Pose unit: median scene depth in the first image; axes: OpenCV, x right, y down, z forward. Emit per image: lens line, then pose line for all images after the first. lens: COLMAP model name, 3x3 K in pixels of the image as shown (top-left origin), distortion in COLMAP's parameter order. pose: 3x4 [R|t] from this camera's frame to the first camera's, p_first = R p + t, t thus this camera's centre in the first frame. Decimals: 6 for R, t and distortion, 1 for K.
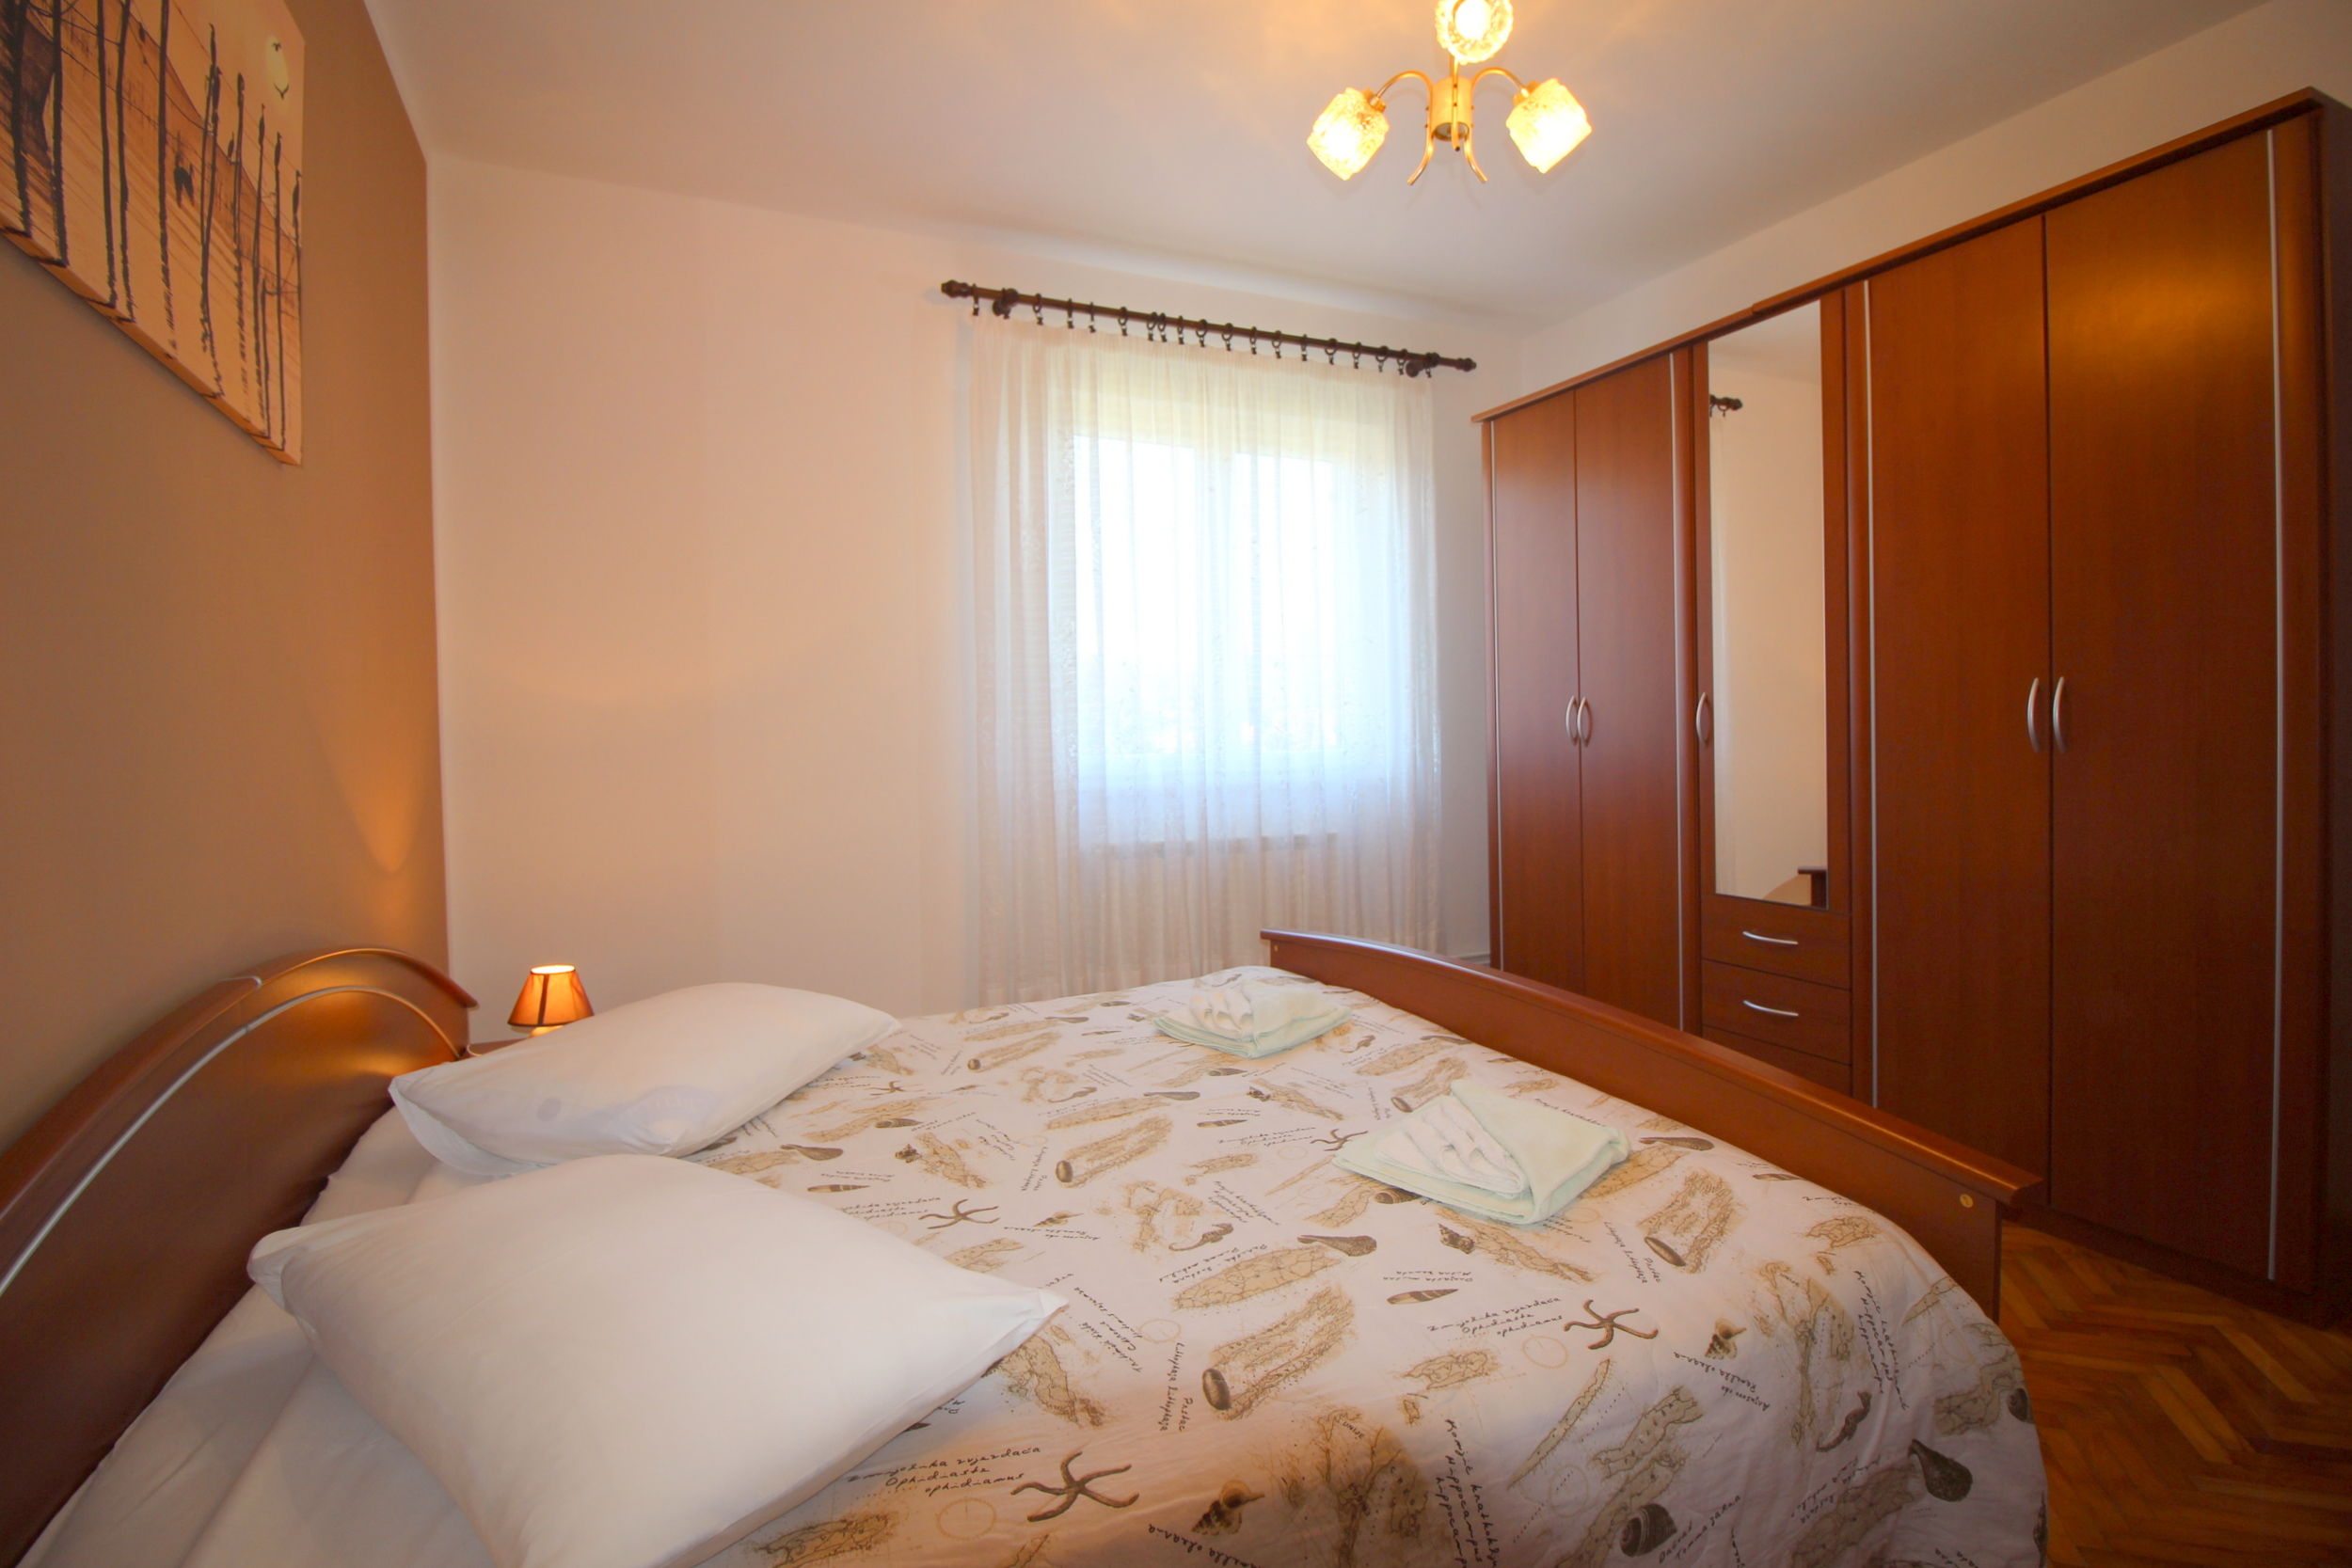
lens RADIAL K [[1091.9, 0, 1186.9], [0, 1091.9, 760.7], [0, 0, 1]] dist [-0.018902, -0.001365]
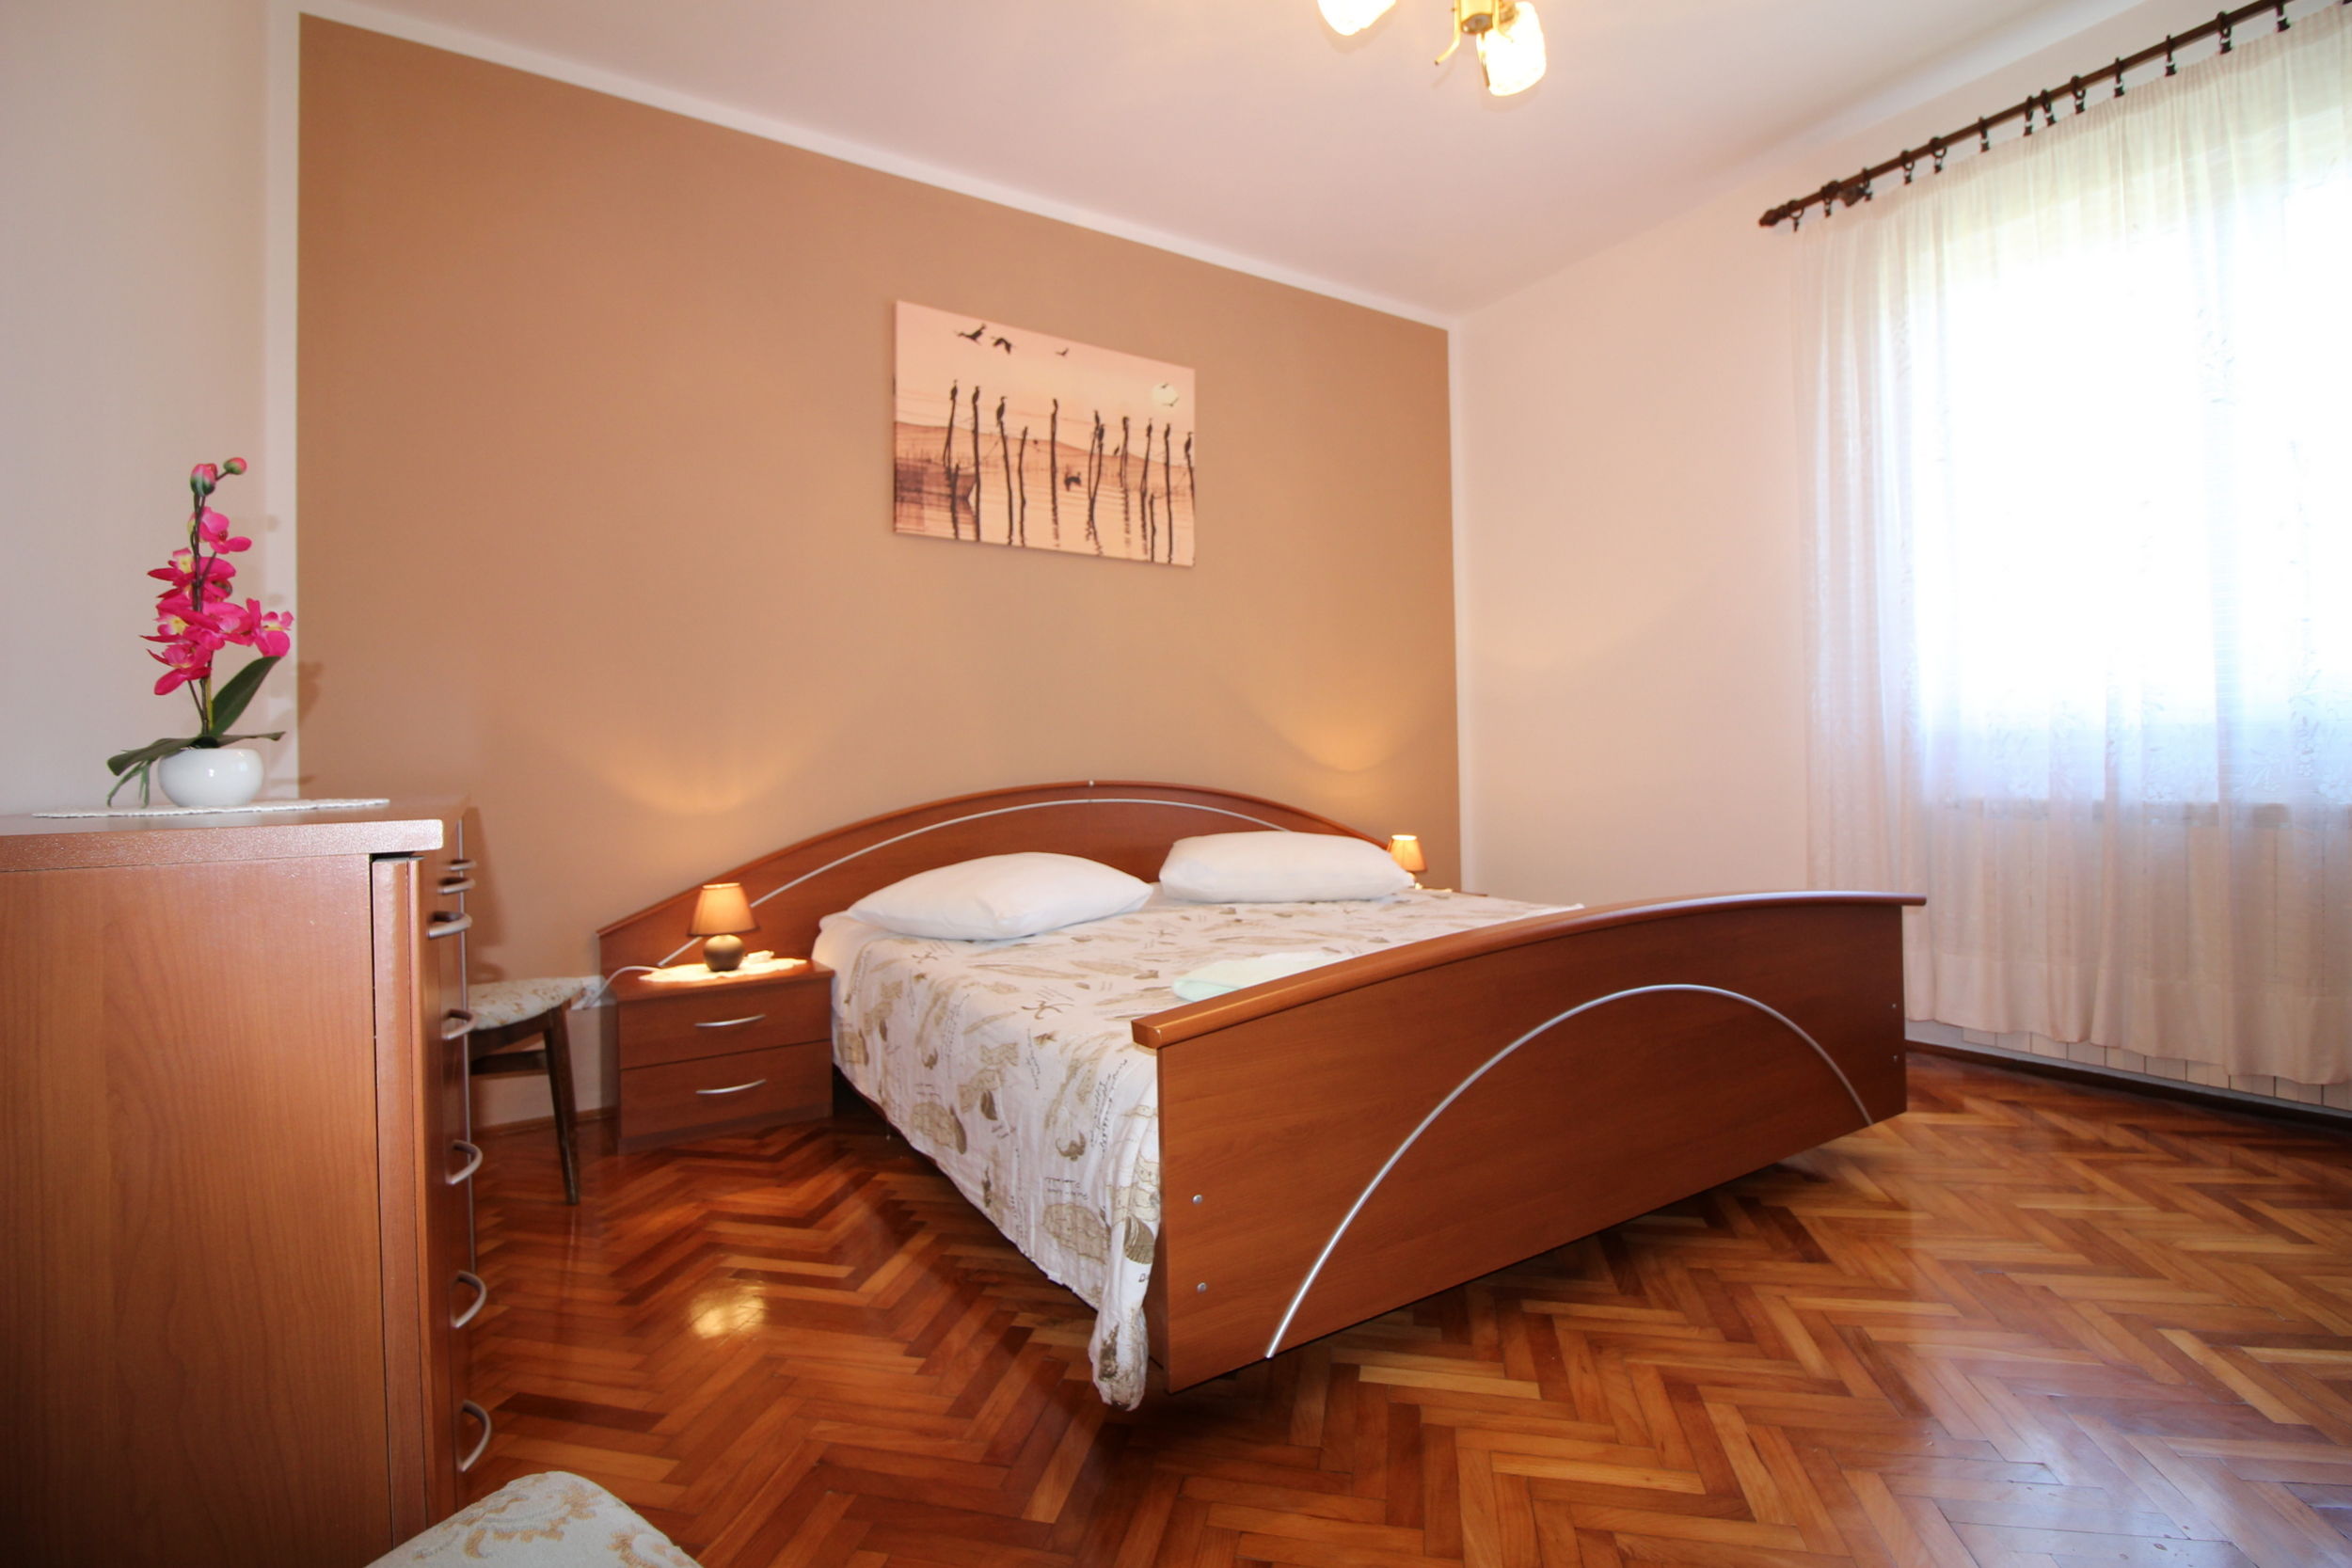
lens RADIAL K [[1091.9, 0, 1186.9], [0, 1091.9, 760.7], [0, 0, 1]] dist [-0.018902, -0.001365]
pose [[0.140020, 0.009748, -0.990101, 0.658513], [-0.003393, 0.999950, 0.009365, 0.045589], [0.990143, 0.002049, 0.140046, 0.335060]]
